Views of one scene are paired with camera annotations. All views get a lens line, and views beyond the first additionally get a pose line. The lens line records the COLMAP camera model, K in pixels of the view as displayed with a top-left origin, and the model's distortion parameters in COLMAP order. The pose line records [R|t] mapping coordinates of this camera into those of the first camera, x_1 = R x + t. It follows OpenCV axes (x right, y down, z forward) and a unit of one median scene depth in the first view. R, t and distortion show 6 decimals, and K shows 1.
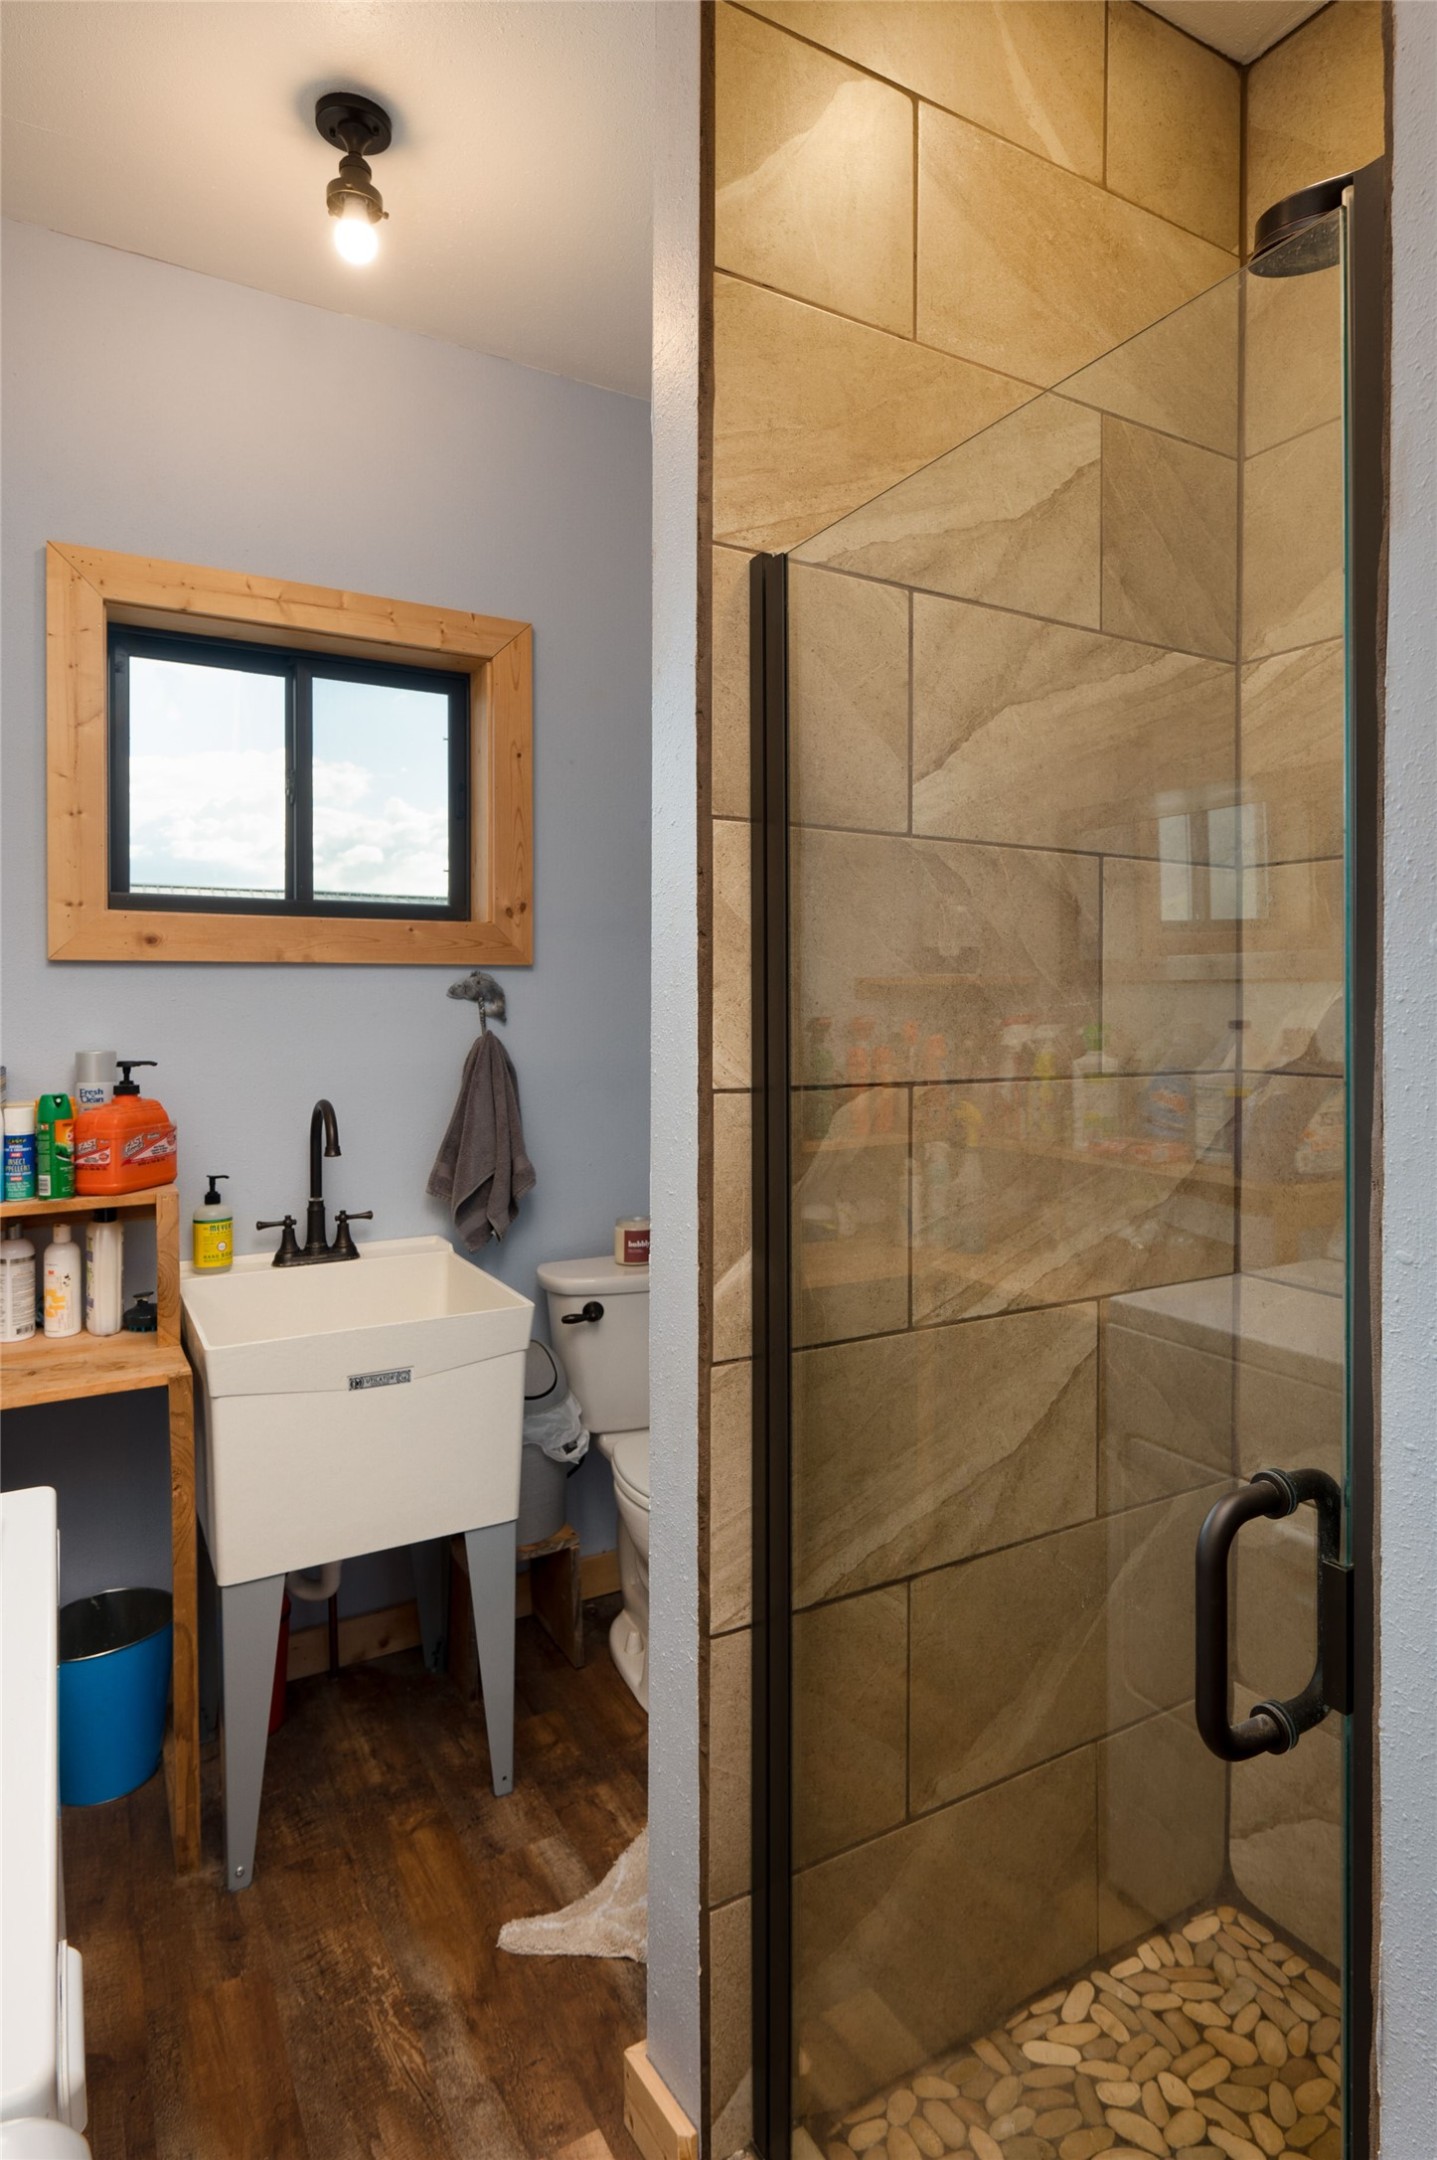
lens RADIAL K [[1190.2, 0, 736.1], [0, 1190.2, 1023.2], [0, 0, 1]] dist [0.004328, -0.000695]
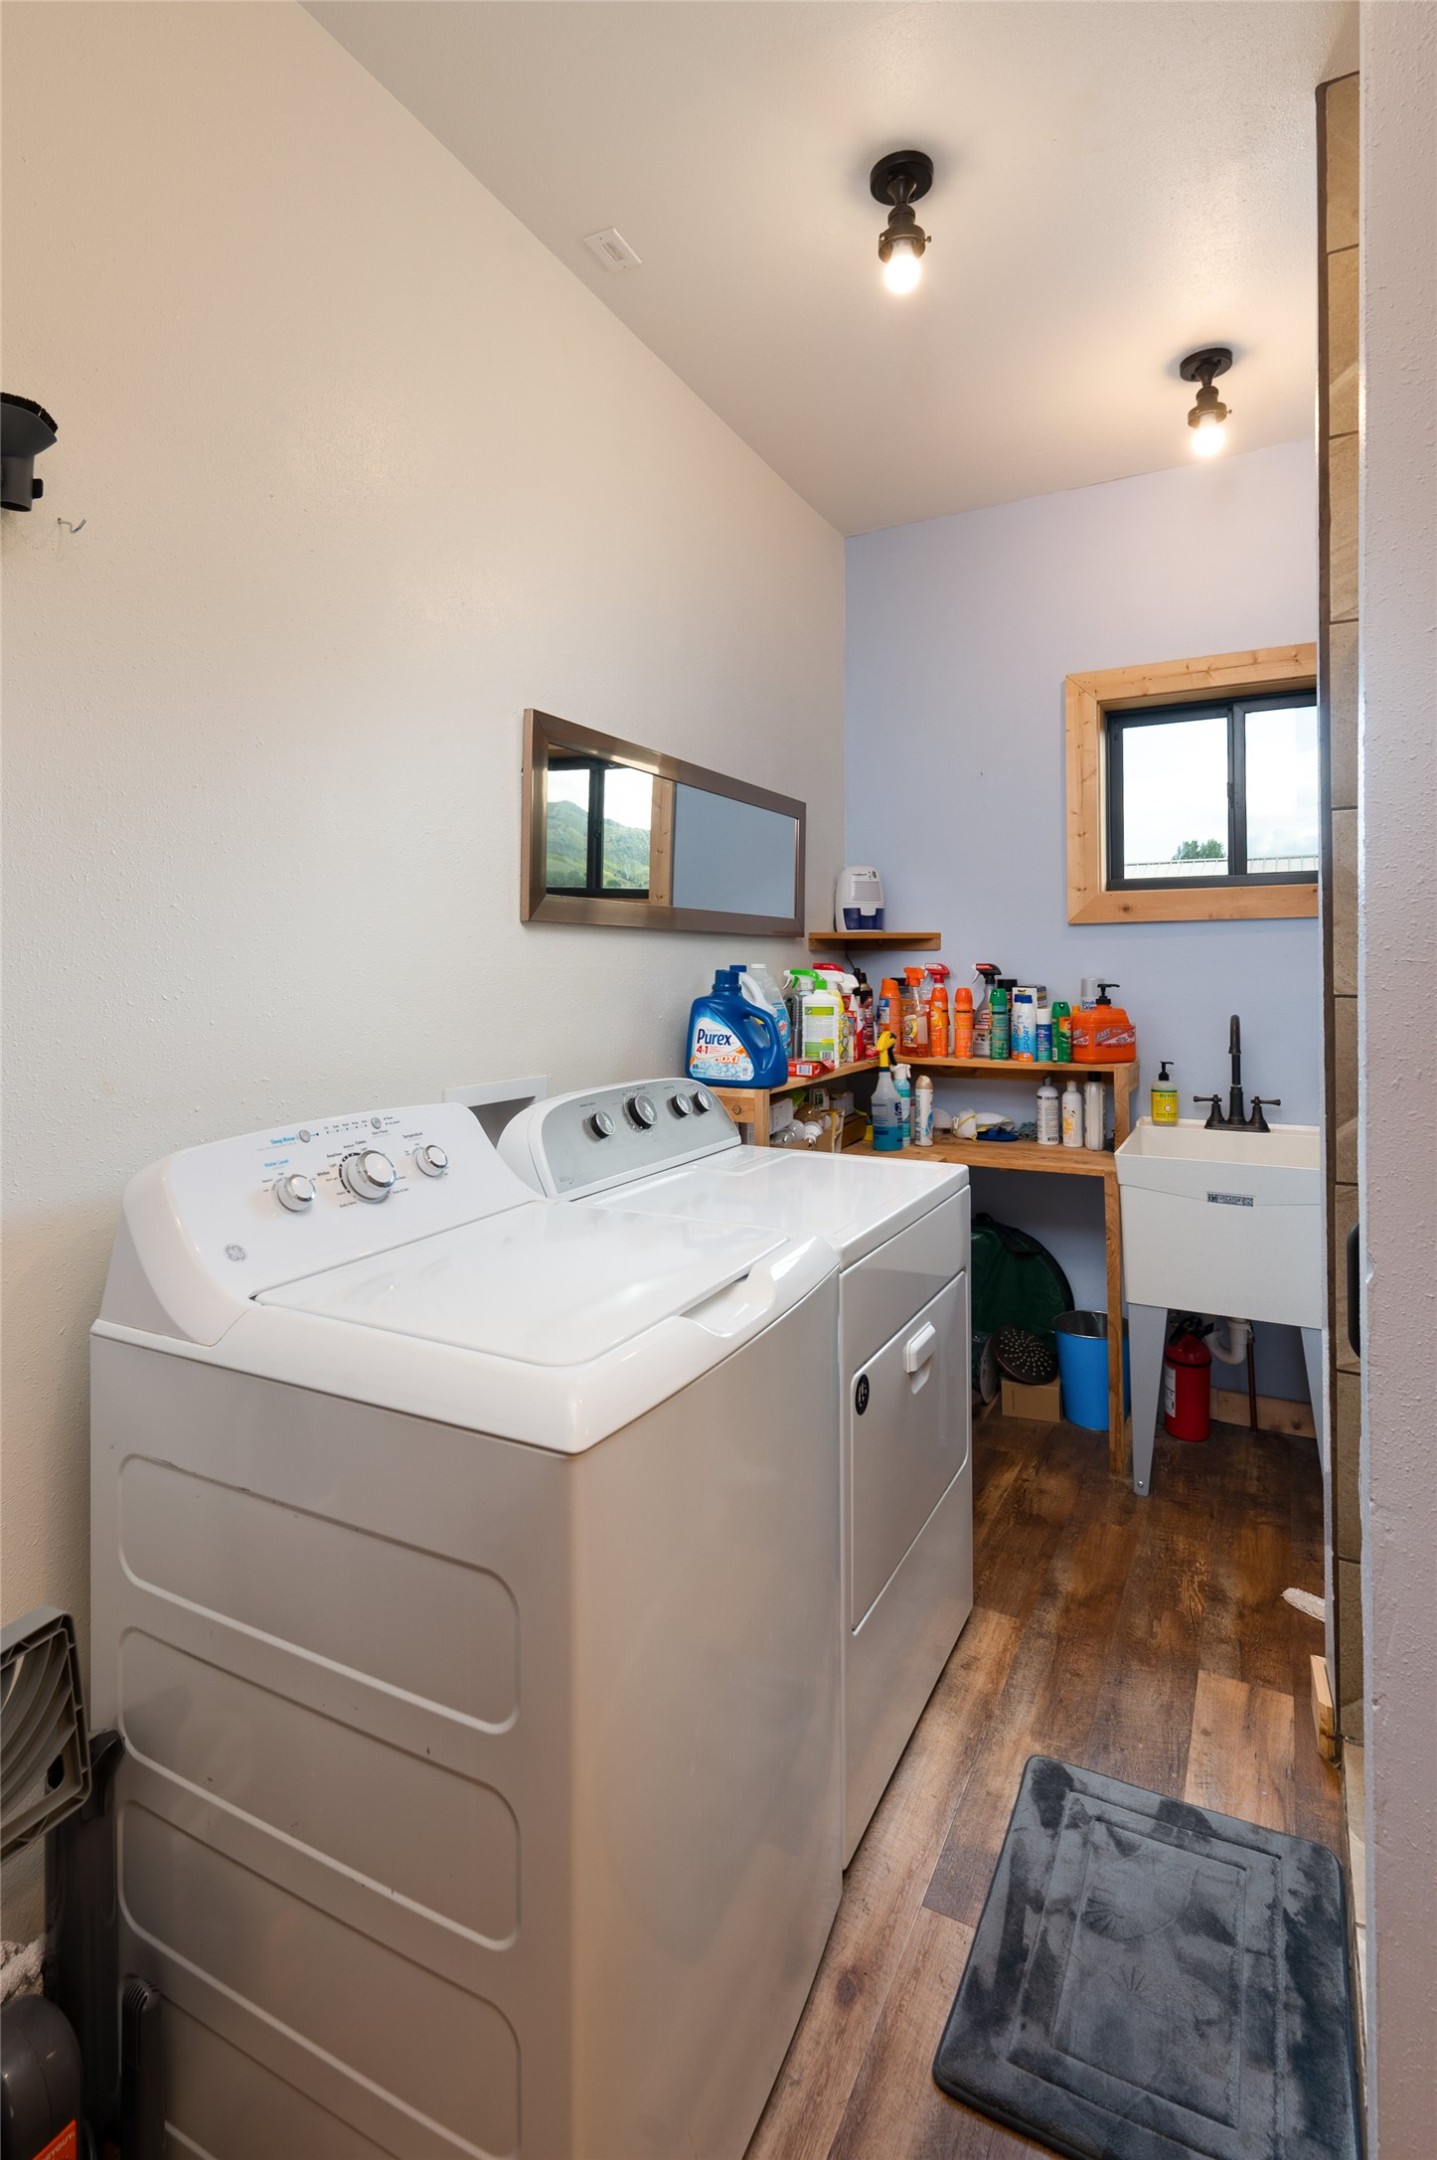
lens RADIAL K [[1063.4, 0, 719.6], [0, 1063.4, 1078.1], [0, 0, 1]] dist [0.002336, 0.001354]
pose [[0.527379, 0.086040, -0.845263, 0.456894], [-0.009337, 0.995386, 0.095495, 0.025719], [0.849579, -0.042470, 0.525749, -0.226260]]
